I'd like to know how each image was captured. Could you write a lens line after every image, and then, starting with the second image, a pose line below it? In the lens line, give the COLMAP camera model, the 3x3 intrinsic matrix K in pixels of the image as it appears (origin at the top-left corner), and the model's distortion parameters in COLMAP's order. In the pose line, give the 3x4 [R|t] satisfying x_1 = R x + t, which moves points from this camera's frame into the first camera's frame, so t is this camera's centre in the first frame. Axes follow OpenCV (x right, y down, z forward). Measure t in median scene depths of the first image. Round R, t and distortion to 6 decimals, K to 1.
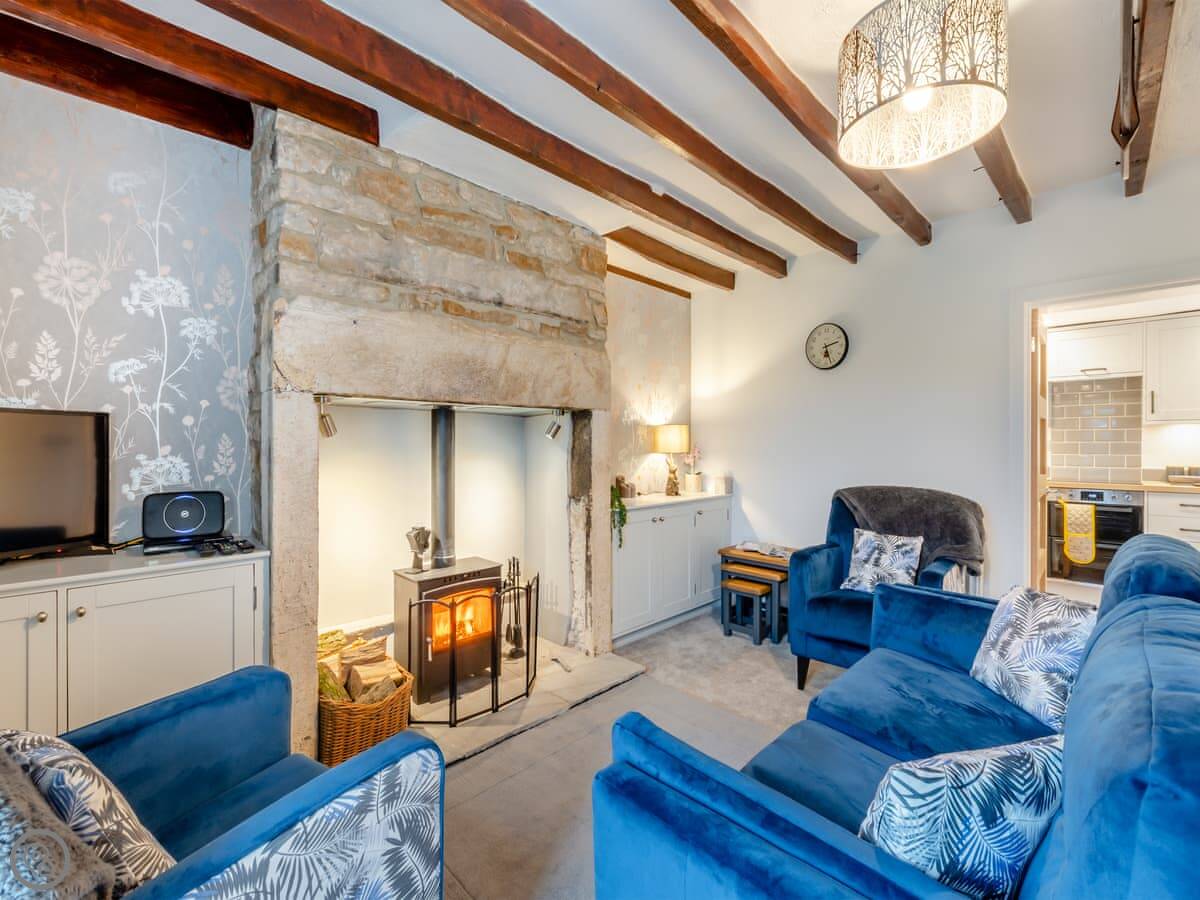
lens RADIAL K [[532.9, 0, 595.6], [0, 532.9, 442.2], [0, 0, 1]] dist [-0.000008, -0.001136]
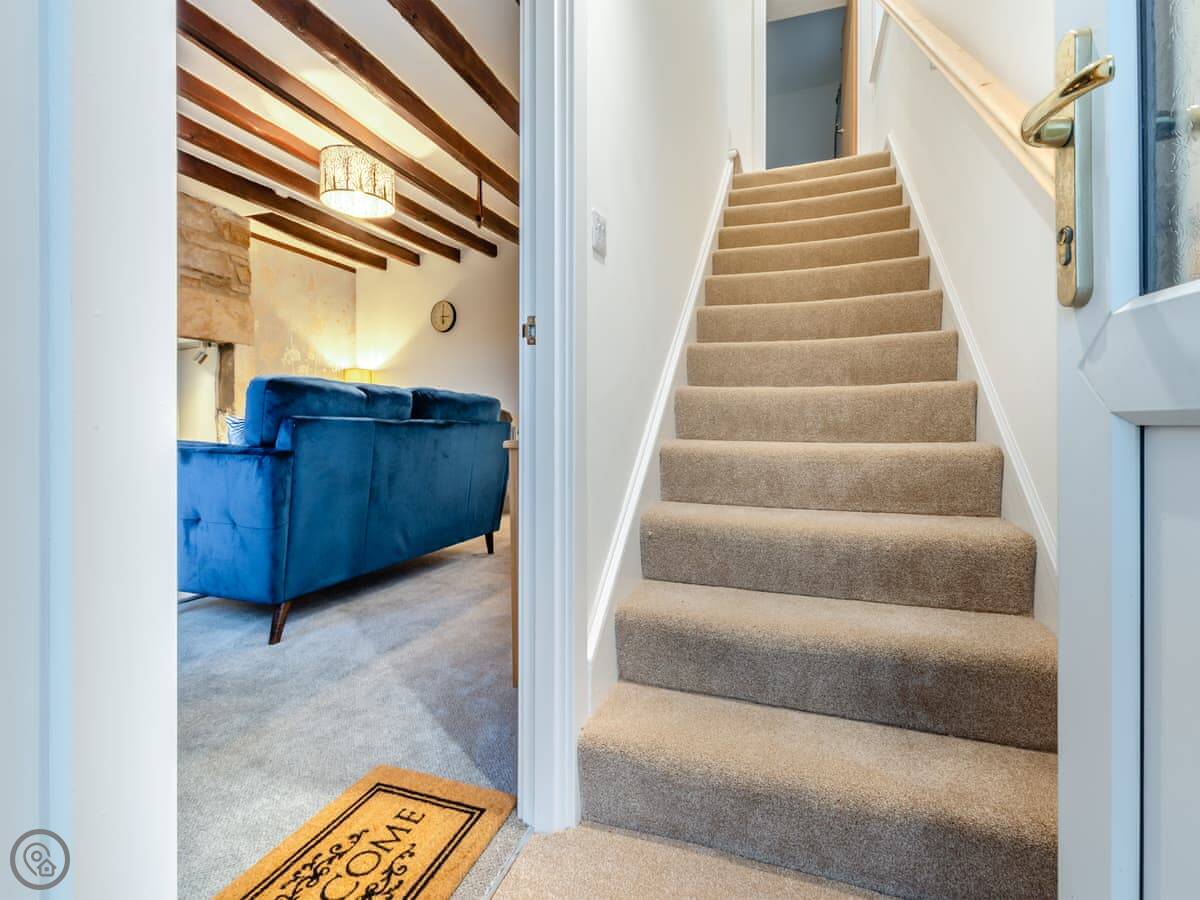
lens RADIAL K [[532.9, 0, 642.8], [0, 532.9, 425.7], [0, 0, 1]] dist [-0.000008, -0.001136]
pose [[0.885404, -0.003161, 0.464812, 0.318744], [0.005220, 0.999981, -0.003144, 0.178405], [-0.464794, 0.005210, 0.885404, -0.772083]]
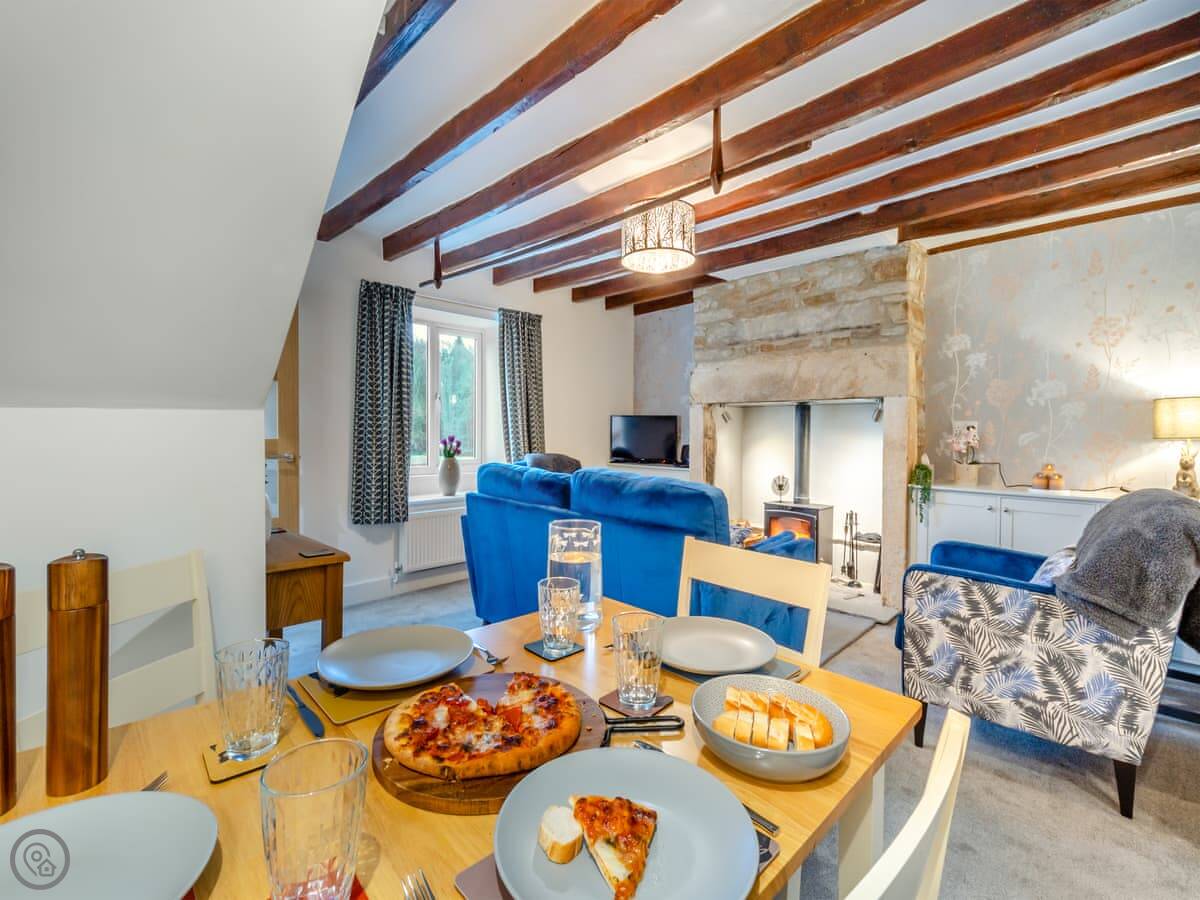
lens RADIAL K [[520.6, 0, 610.6], [0, 520.6, 439.6], [0, 0, 1]] dist [0.005687, -0.002223]
pose [[0.003824, 0.014984, -0.999880, 1.299486], [-0.008544, 0.999852, 0.014951, 0.024688], [0.999956, 0.008486, 0.003951, 0.438120]]
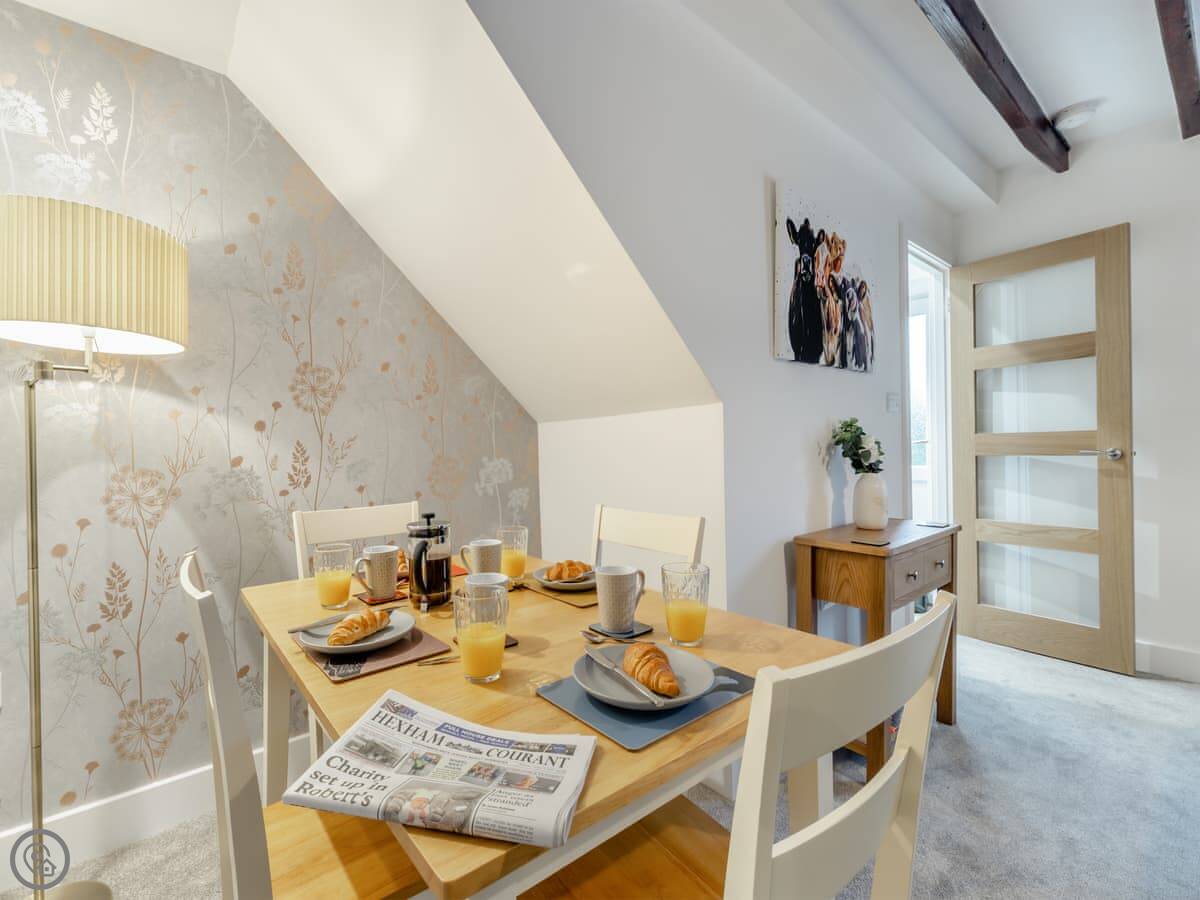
lens RADIAL K [[532.9, 0, 552.9], [0, 532.9, 453.0], [0, 0, 1]] dist [-0.000008, -0.001136]
pose [[-0.990067, 0.016441, 0.139633, 0.955389], [0.019026, 0.999671, 0.017196, 0.053518], [-0.139305, 0.019682, -0.990054, 0.741041]]
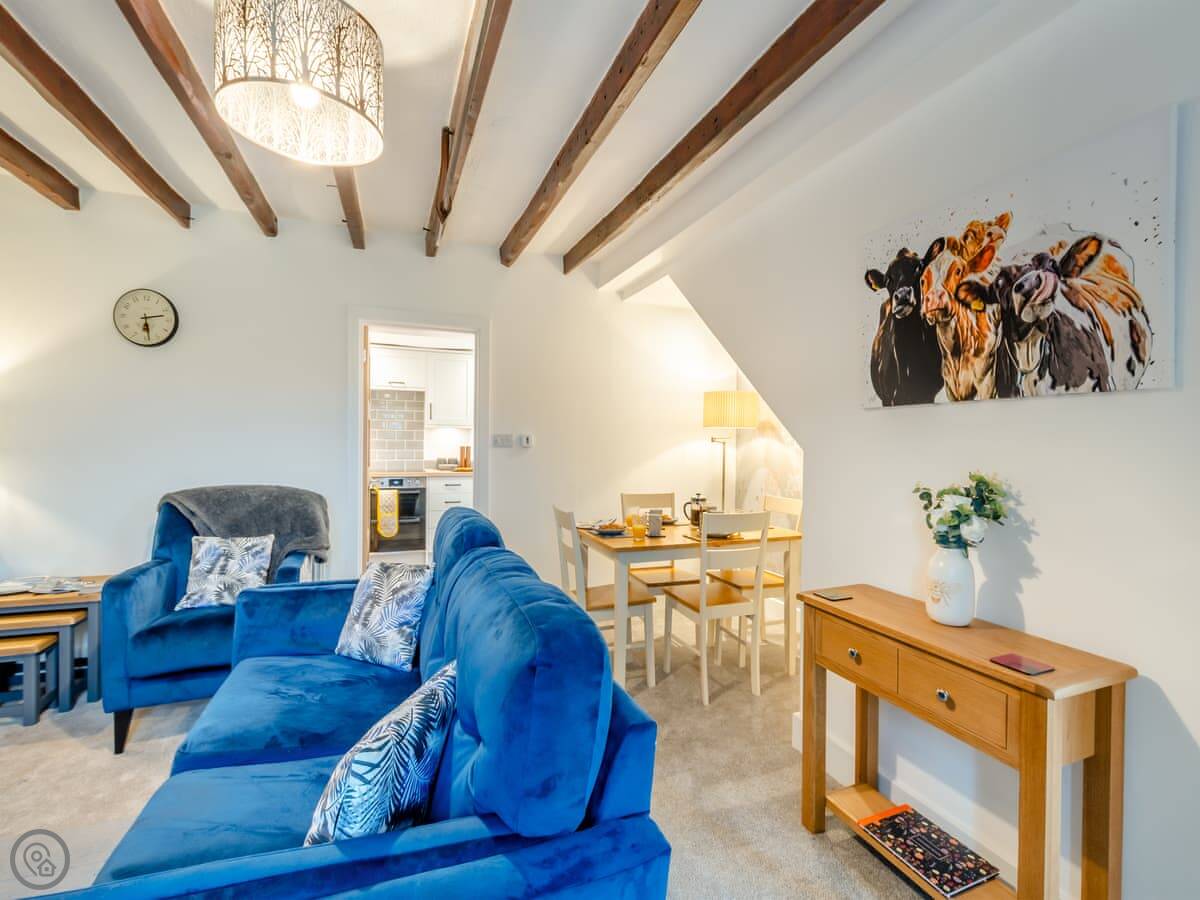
lens RADIAL K [[532.9, 0, 619.9], [0, 532.9, 449.3], [0, 0, 1]] dist [-0.000008, -0.001136]
pose [[0.391127, -0.004980, 0.920323, -0.040218], [-0.014724, 0.999824, 0.011668, -0.001060], [-0.920219, -0.018115, 0.390985, 0.025308]]
